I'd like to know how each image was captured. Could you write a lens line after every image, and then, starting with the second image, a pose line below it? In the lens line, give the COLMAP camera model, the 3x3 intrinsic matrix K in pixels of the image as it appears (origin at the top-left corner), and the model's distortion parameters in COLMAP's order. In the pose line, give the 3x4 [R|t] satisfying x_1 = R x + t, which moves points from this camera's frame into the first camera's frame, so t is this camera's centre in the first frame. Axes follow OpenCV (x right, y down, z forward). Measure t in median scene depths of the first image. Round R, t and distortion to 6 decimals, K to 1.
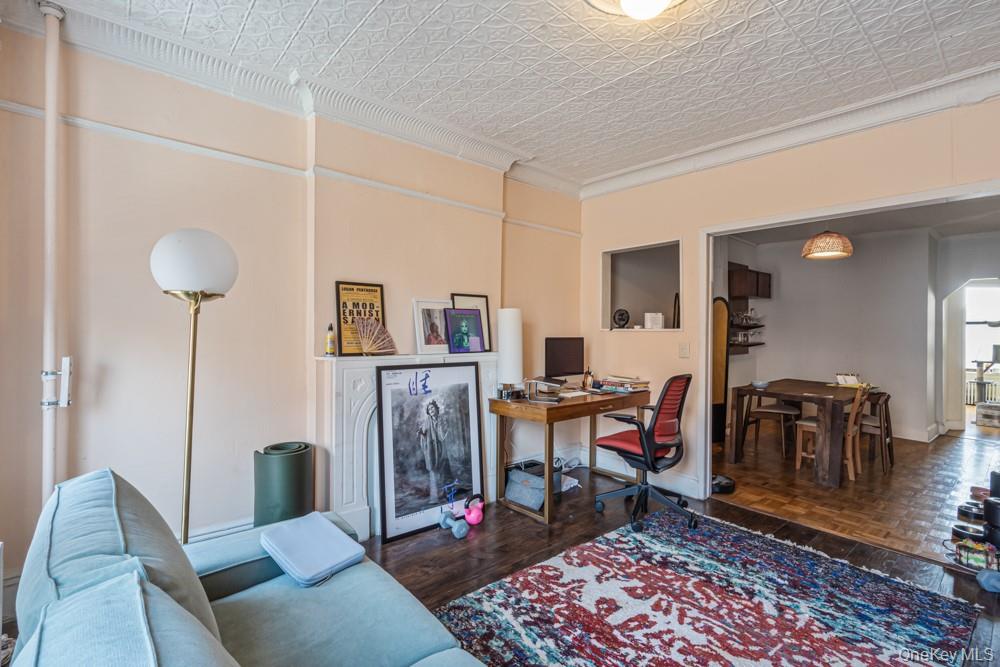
lens RADIAL K [[453.6, 0, 500.0], [0, 453.6, 333.5], [0, 0, 1]] dist [-0.001297, -0.000247]
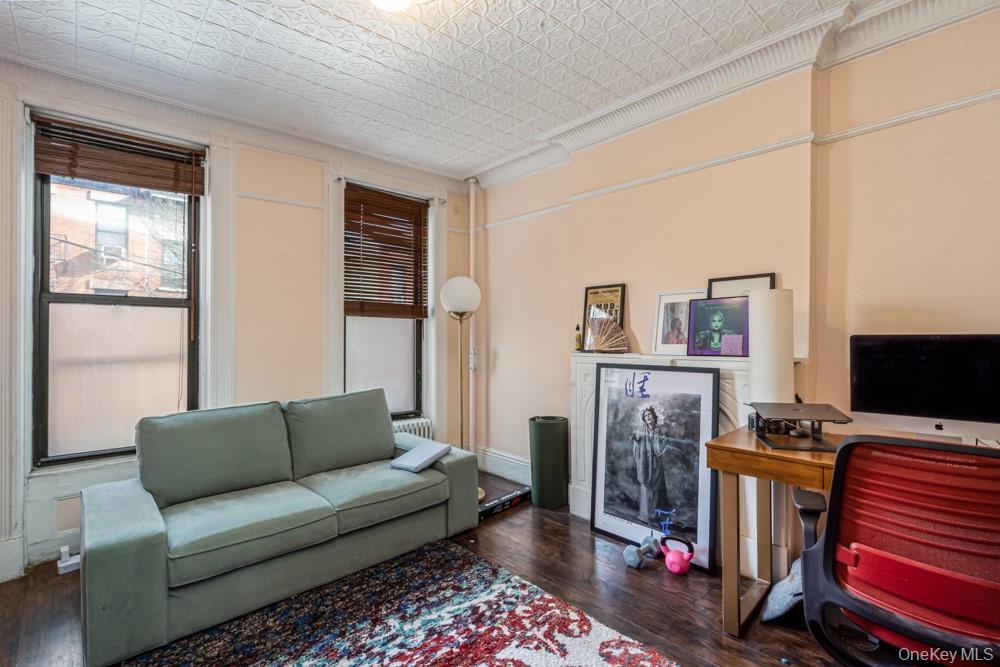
lens RADIAL K [[469.4, 0, 498.0], [0, 469.4, 328.4], [0, 0, 1]] dist [0.000264, 0.000248]
pose [[0.032063, -0.017879, -0.999326, 0.795981], [0.011062, 0.999785, -0.017532, 0.007413], [0.999425, -0.010492, 0.032254, 0.704160]]
